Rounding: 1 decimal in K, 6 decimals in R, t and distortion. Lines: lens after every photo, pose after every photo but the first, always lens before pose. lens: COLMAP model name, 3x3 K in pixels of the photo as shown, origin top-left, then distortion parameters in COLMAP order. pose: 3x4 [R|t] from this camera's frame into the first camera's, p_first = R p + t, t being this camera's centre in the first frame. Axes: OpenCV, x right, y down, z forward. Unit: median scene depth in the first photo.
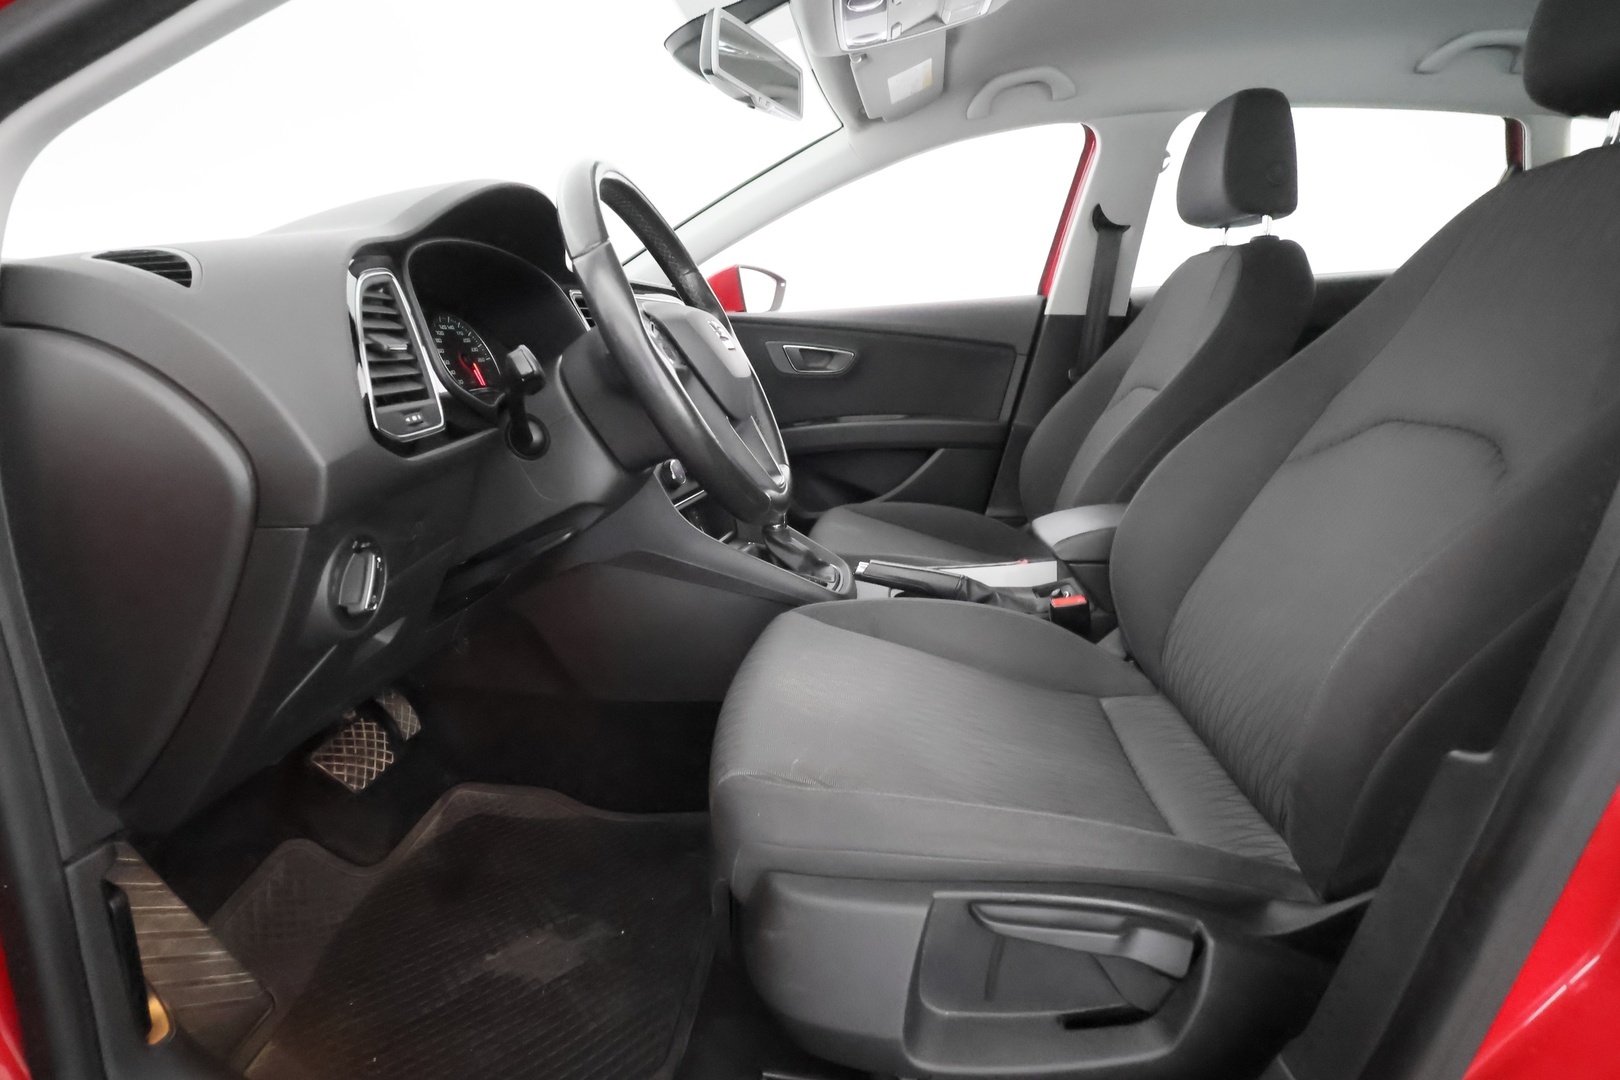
lens RADIAL K [[749.5, 0, 808.9], [0, 749.5, 542.2], [0, 0, 1]] dist [0.003351, 0.000448]
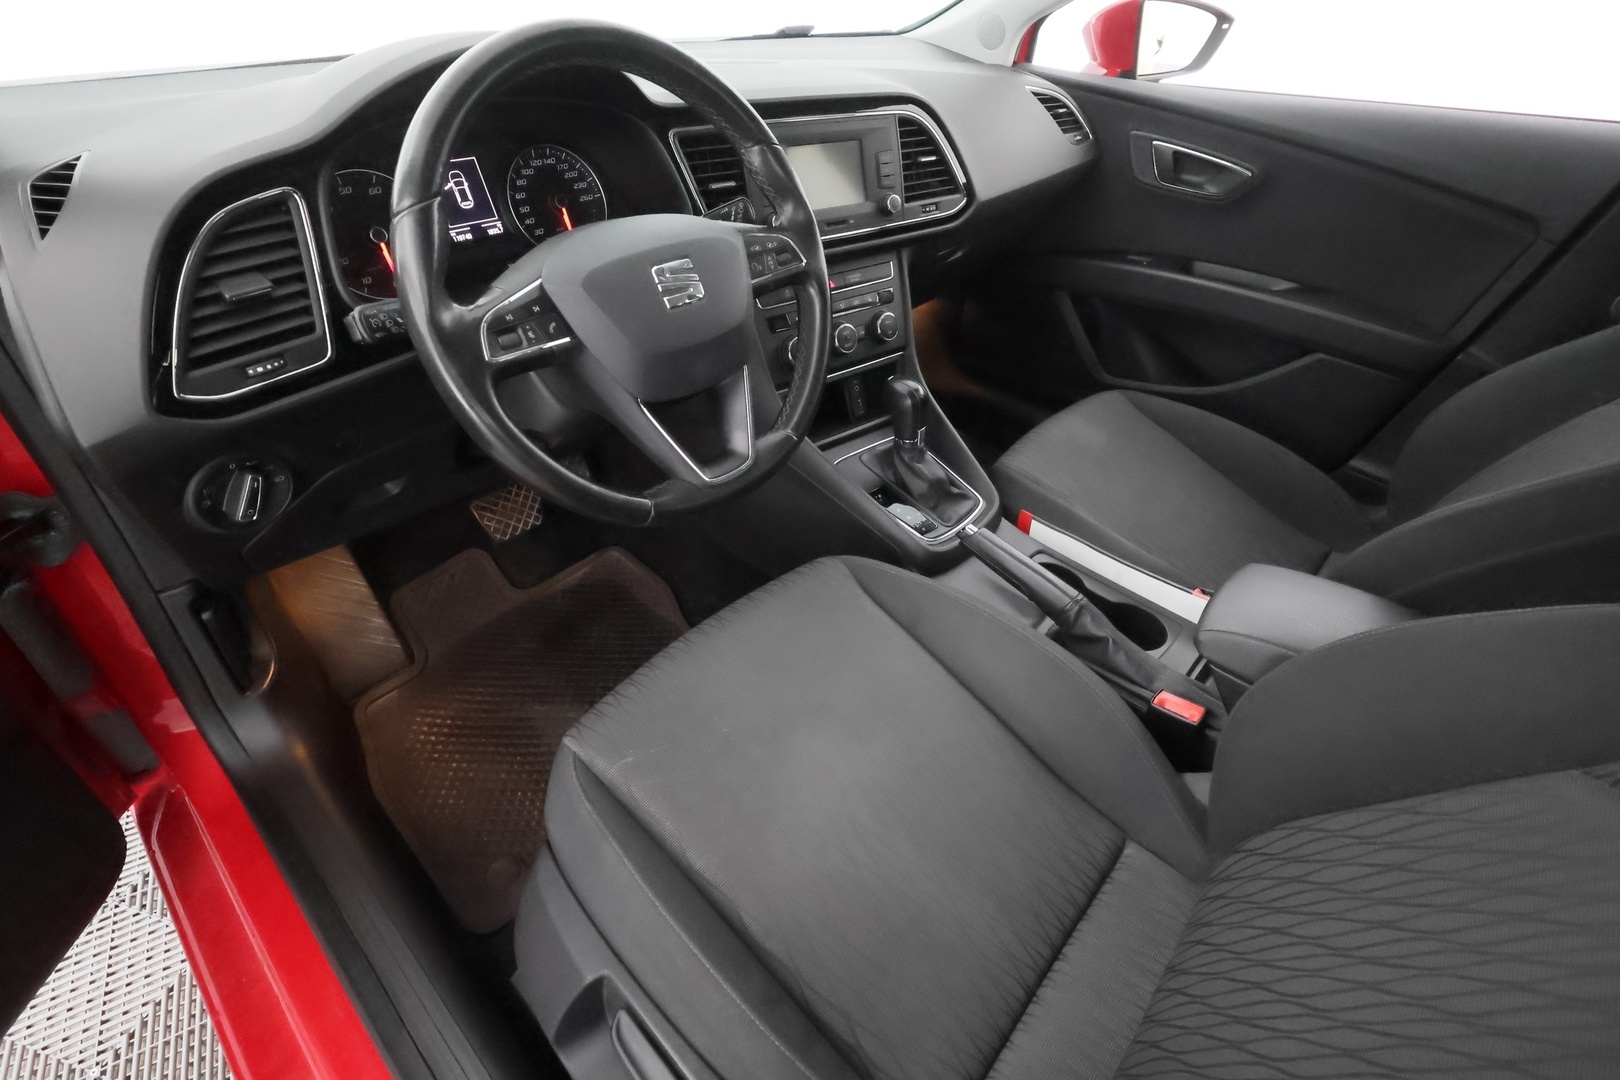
lens RADIAL K [[749.5, 0, 805.8], [0, 749.5, 542.2], [0, 0, 1]] dist [0.003351, 0.000448]
pose [[0.792586, 0.424177, -0.438043, 0.337769], [-0.226245, 0.871681, 0.434724, -0.313994], [0.566234, -0.245451, 0.786850, 0.301683]]
